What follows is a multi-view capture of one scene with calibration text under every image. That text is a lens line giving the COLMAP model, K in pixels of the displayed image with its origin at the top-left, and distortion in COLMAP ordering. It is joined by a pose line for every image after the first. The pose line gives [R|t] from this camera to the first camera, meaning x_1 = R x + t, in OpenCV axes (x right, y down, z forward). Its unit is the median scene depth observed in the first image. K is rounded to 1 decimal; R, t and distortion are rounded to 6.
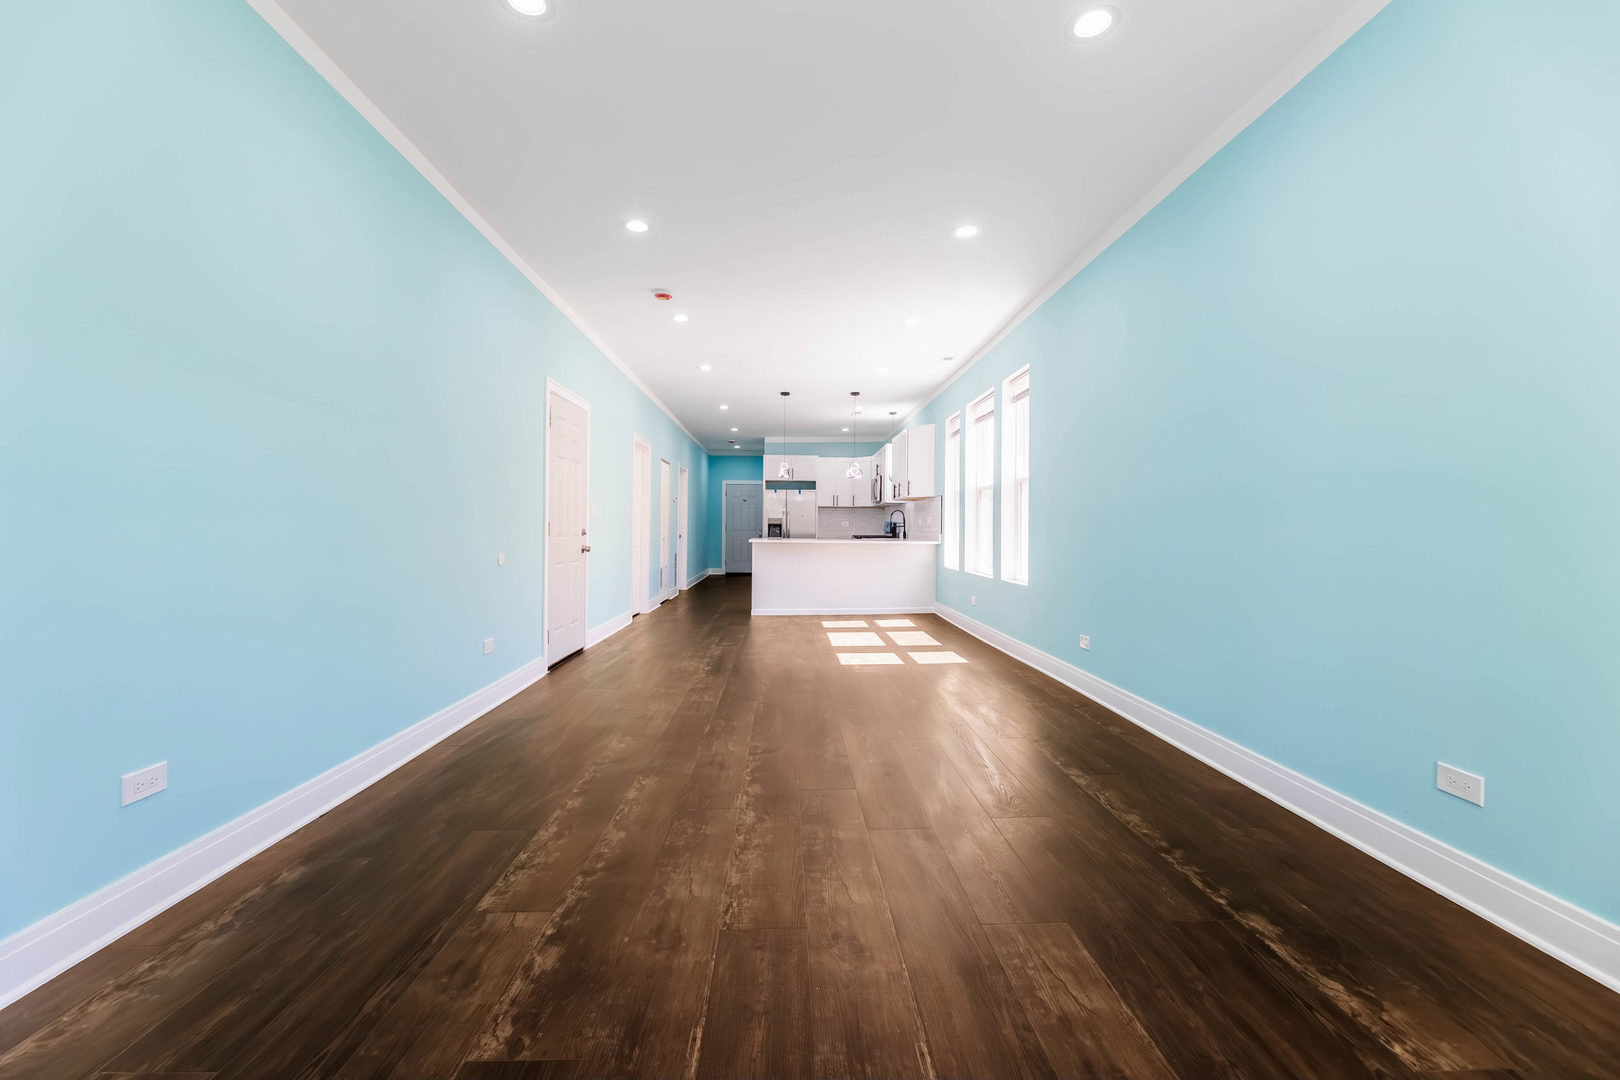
lens RADIAL K [[661.3, 0, 818.8], [0, 661.3, 538.6], [0, 0, 1]] dist [0.020517, 0.000607]
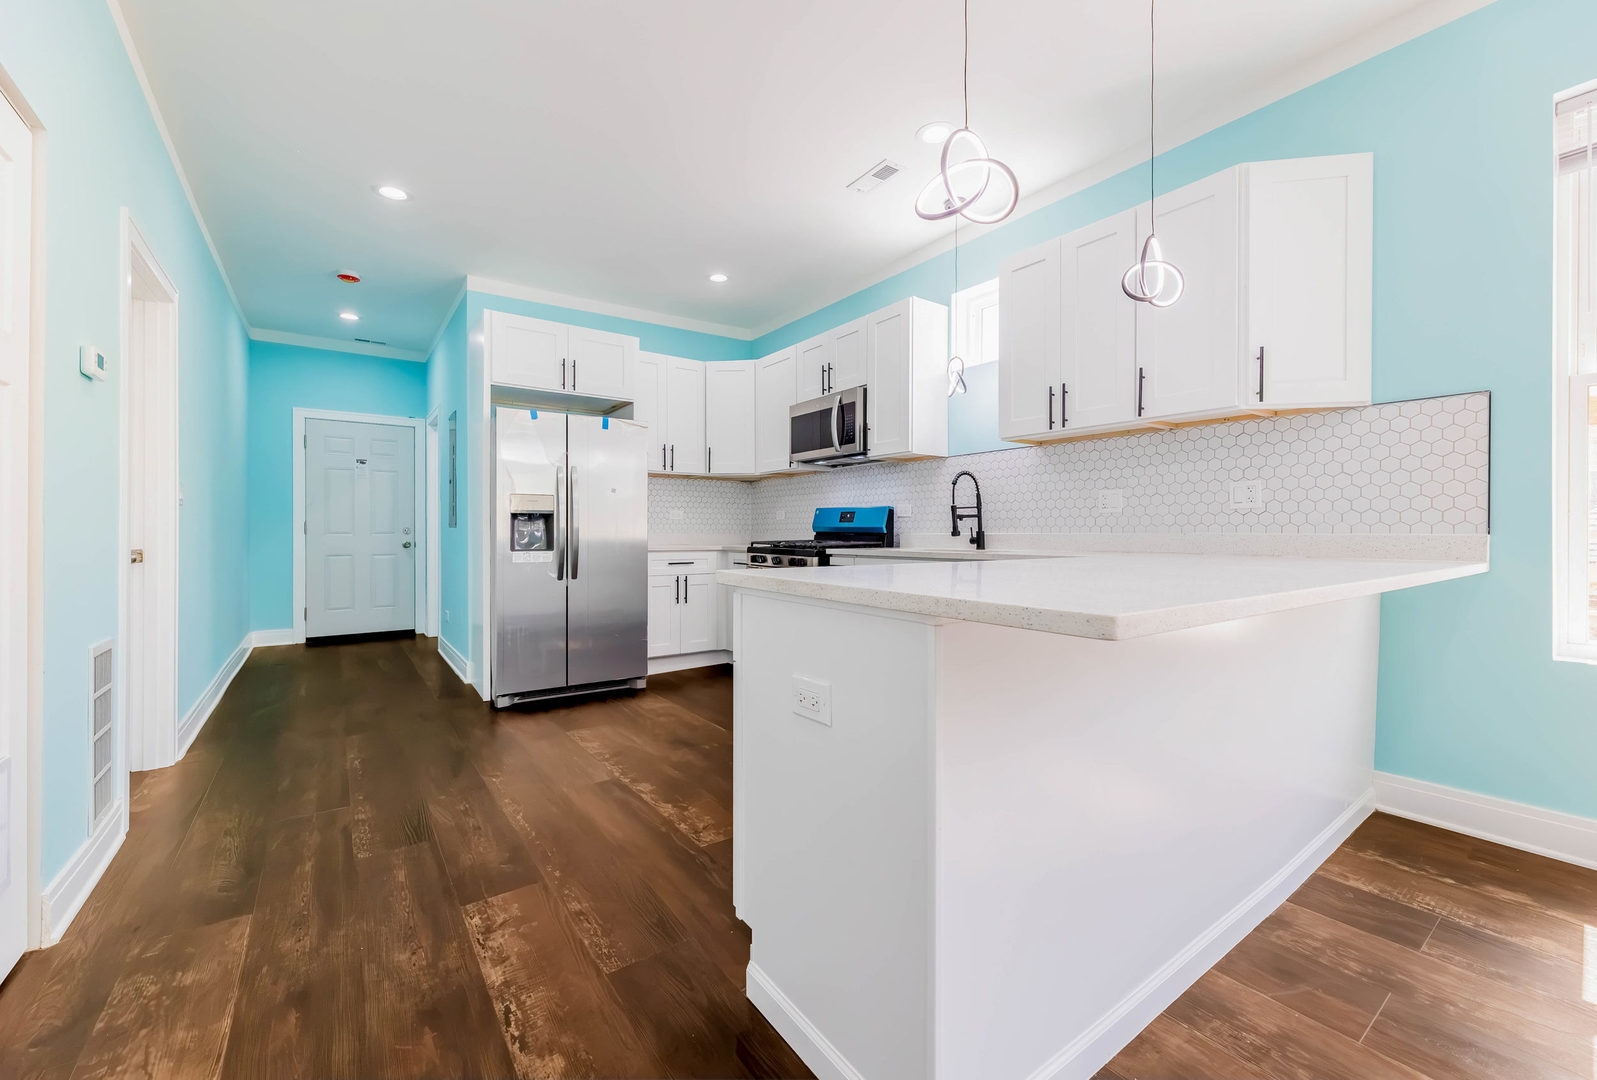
lens RADIAL K [[651.9, 0, 786.9], [0, 651.9, 530.9], [0, 0, 1]] dist [0.020517, 0.000607]
pose [[0.843134, 0.001126, 0.537703, -0.111200], [0.008871, 0.999833, -0.016003, -0.004008], [-0.537631, 0.018263, 0.842983, 0.517817]]
